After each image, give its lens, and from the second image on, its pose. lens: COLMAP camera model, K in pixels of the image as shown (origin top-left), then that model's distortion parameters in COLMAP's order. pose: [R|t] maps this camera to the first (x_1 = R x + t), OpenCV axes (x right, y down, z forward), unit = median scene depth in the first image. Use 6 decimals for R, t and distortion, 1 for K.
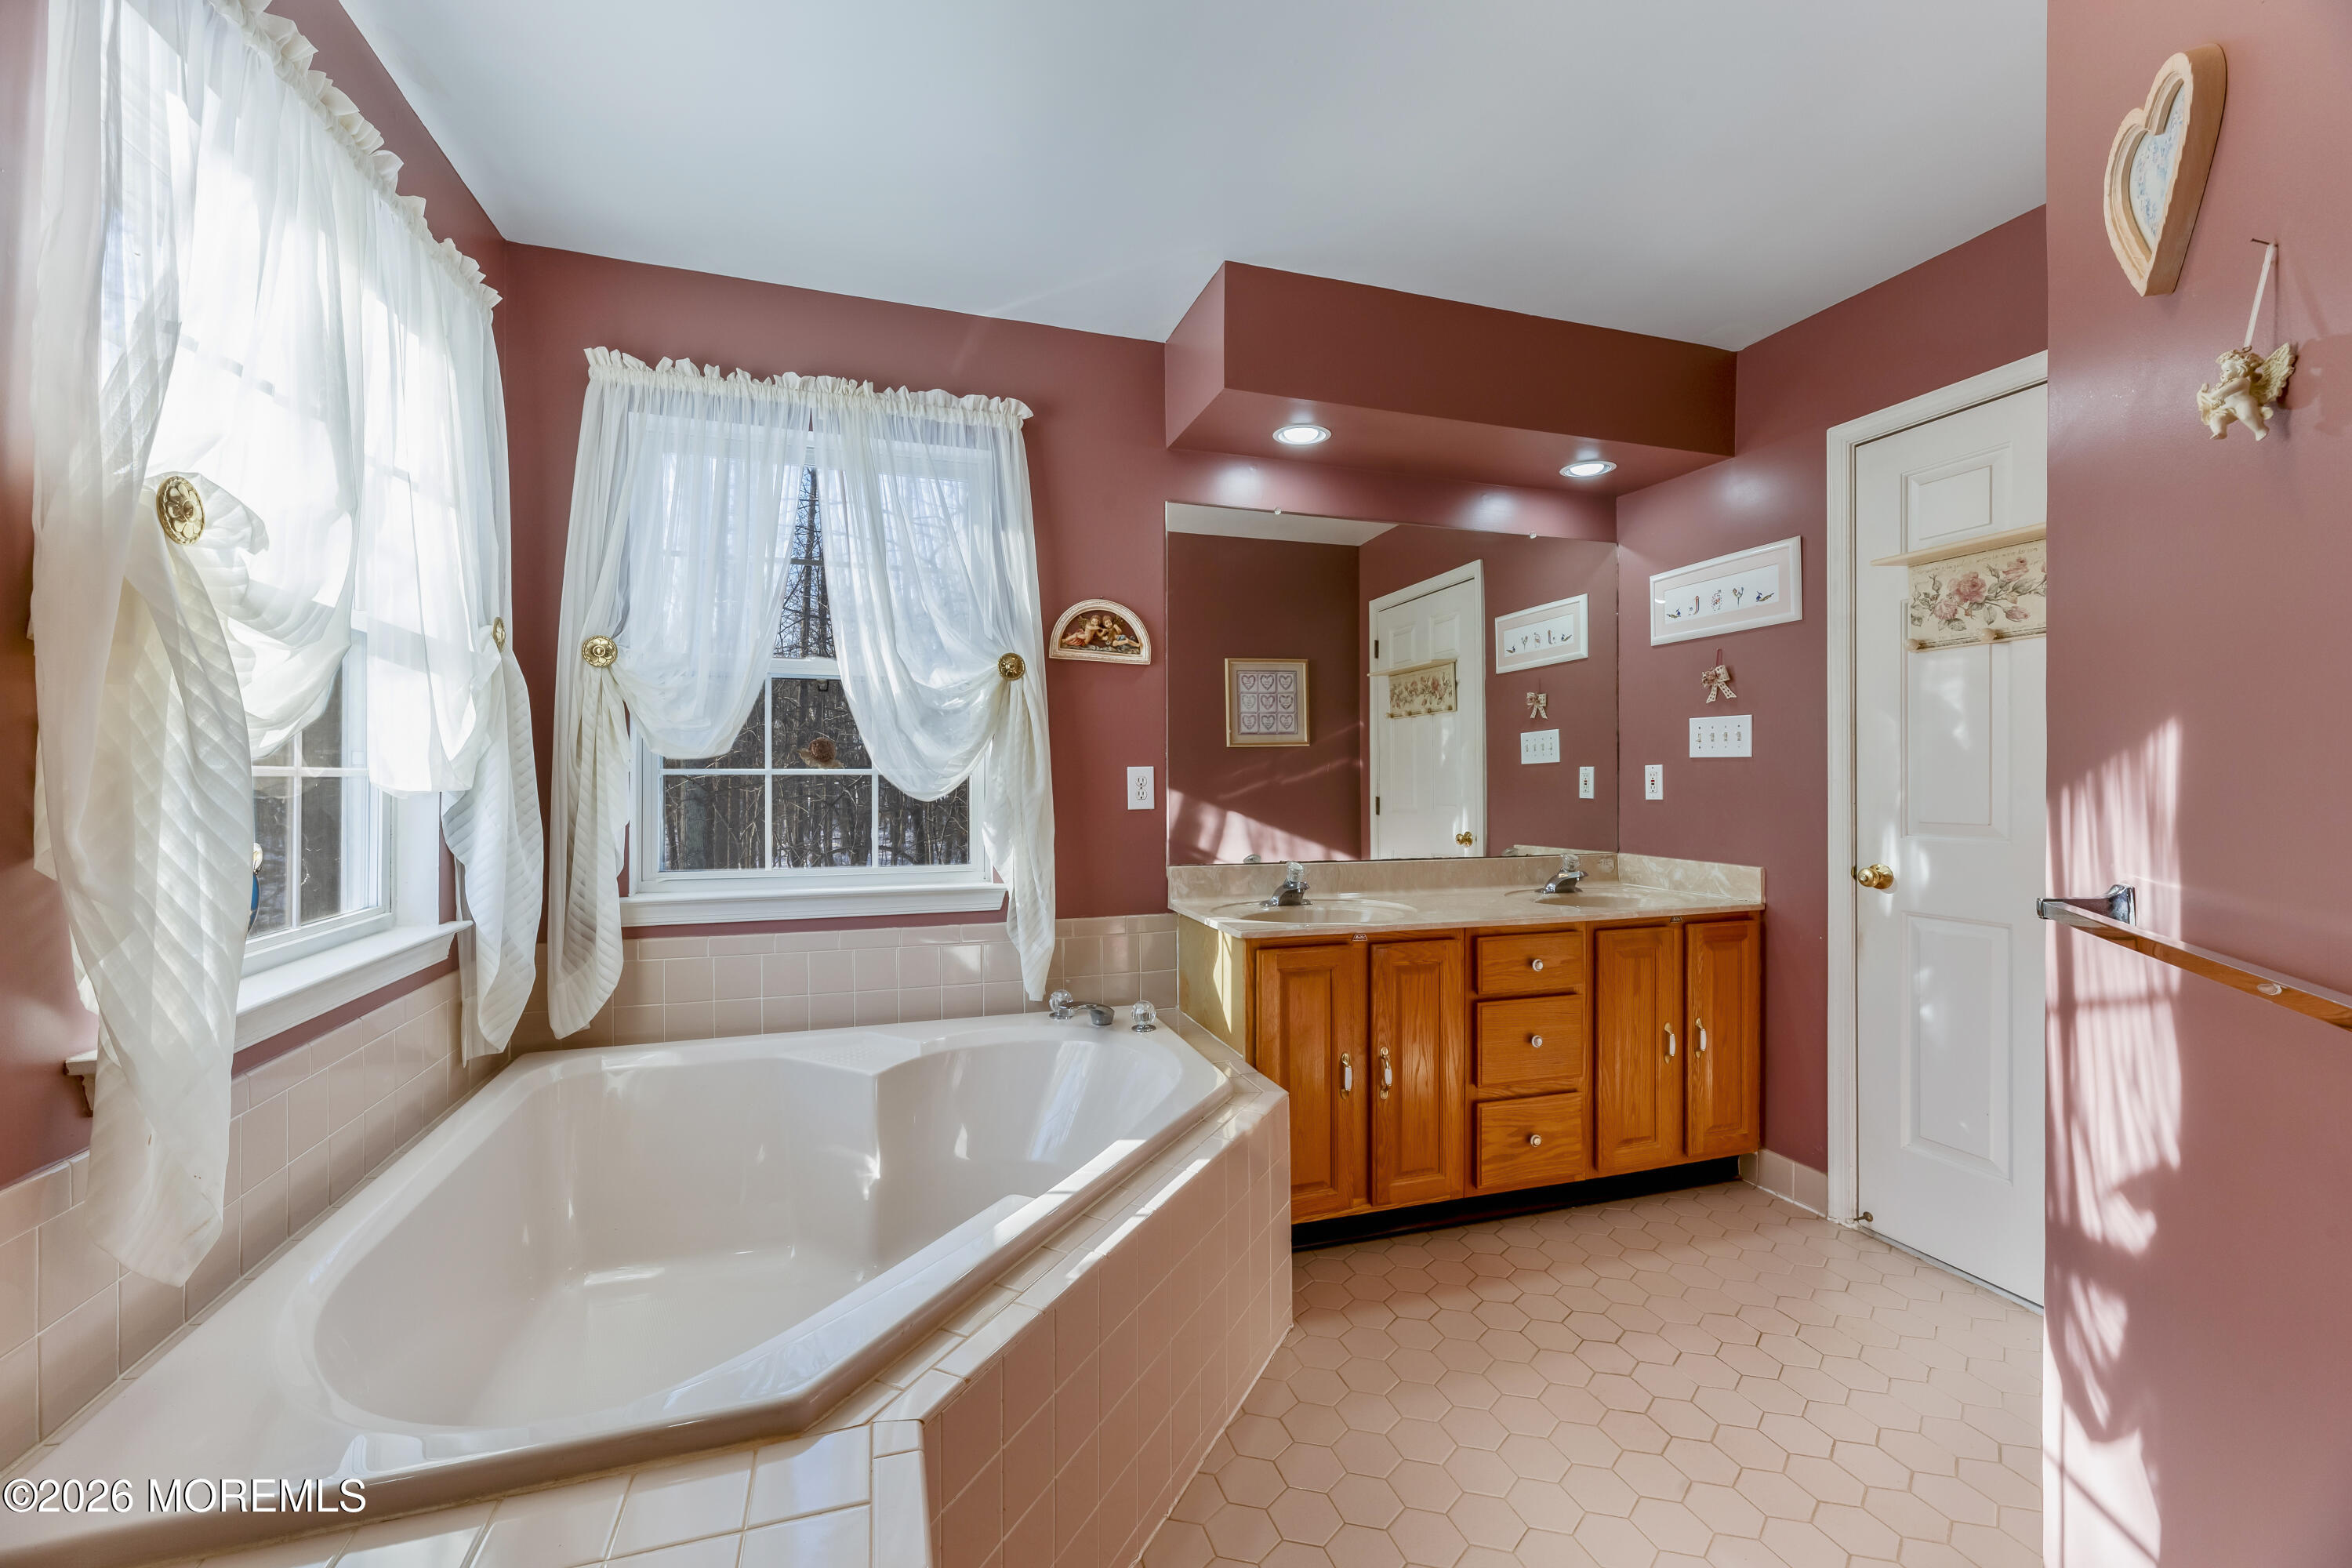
lens RADIAL K [[938.1, 0, 1167.0], [0, 938.1, 782.0], [0, 0, 1]] dist [0.001751, -0.000041]
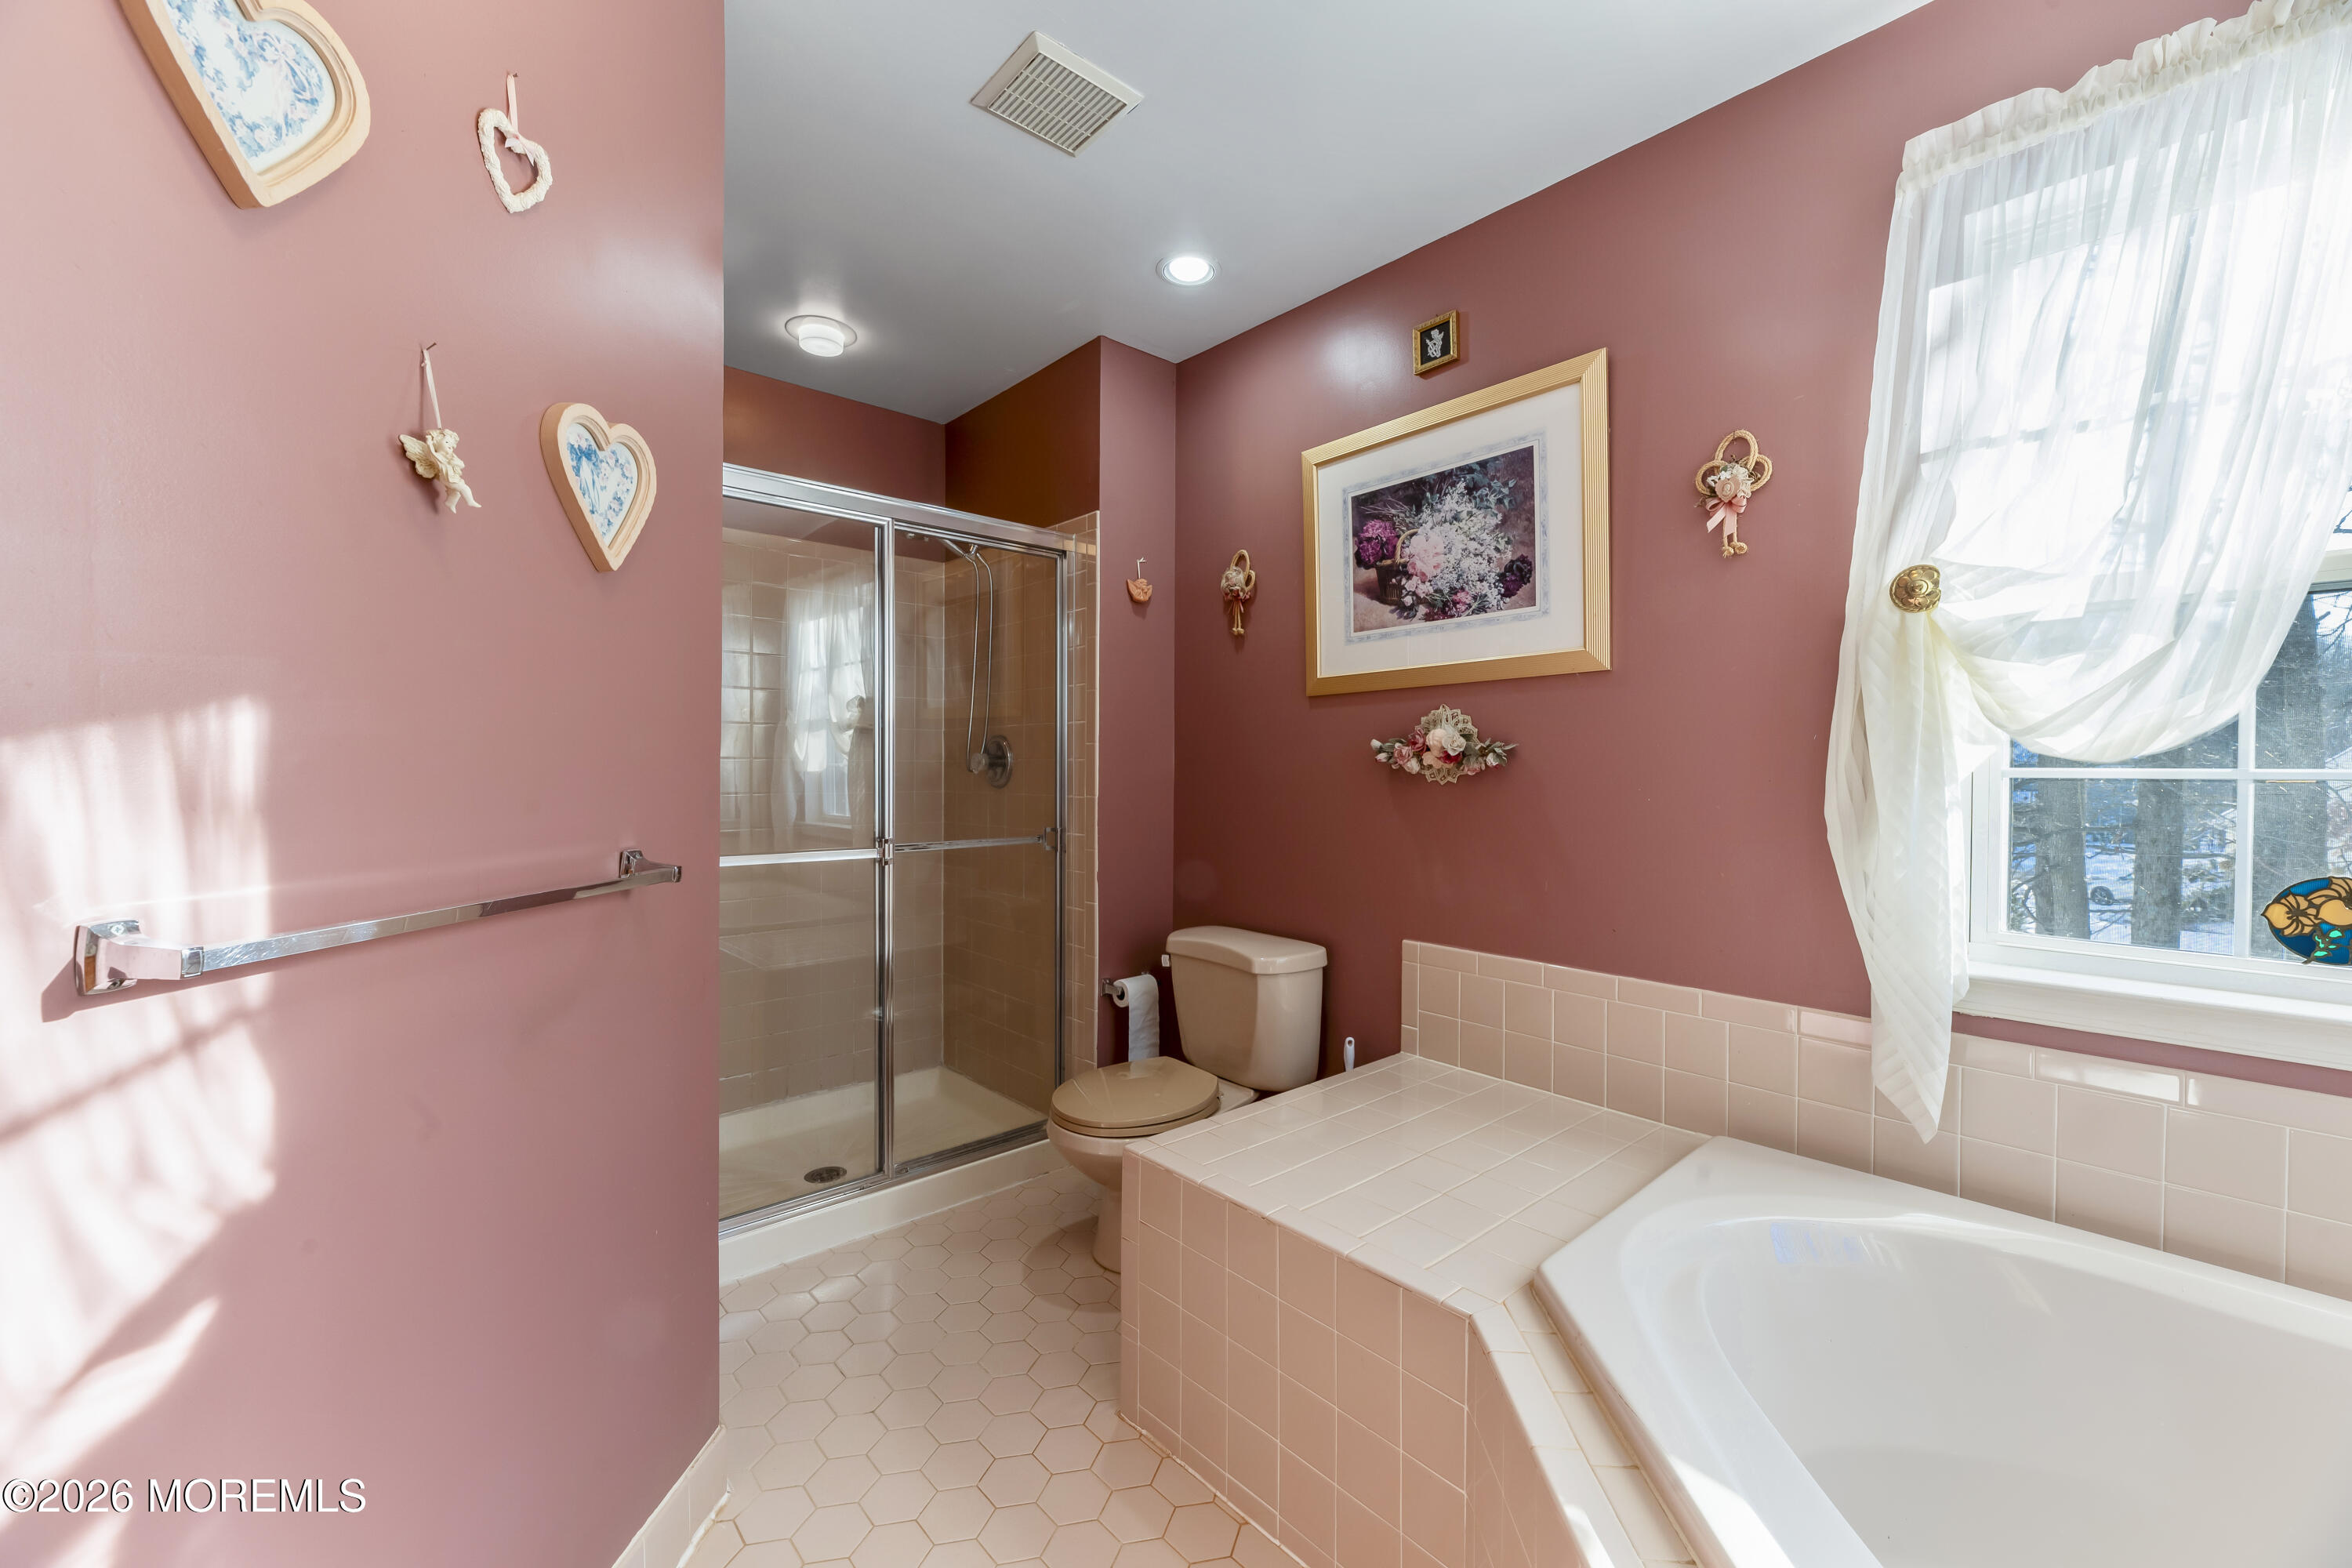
lens RADIAL K [[938.1, 0, 1167.0], [0, 938.1, 782.0], [0, 0, 1]] dist [0.001751, -0.000041]
pose [[-0.915944, -0.004901, -0.401275, 0.357024], [-0.013493, 0.999736, 0.018588, -0.007212], [0.401078, 0.022440, -0.915769, 1.181645]]
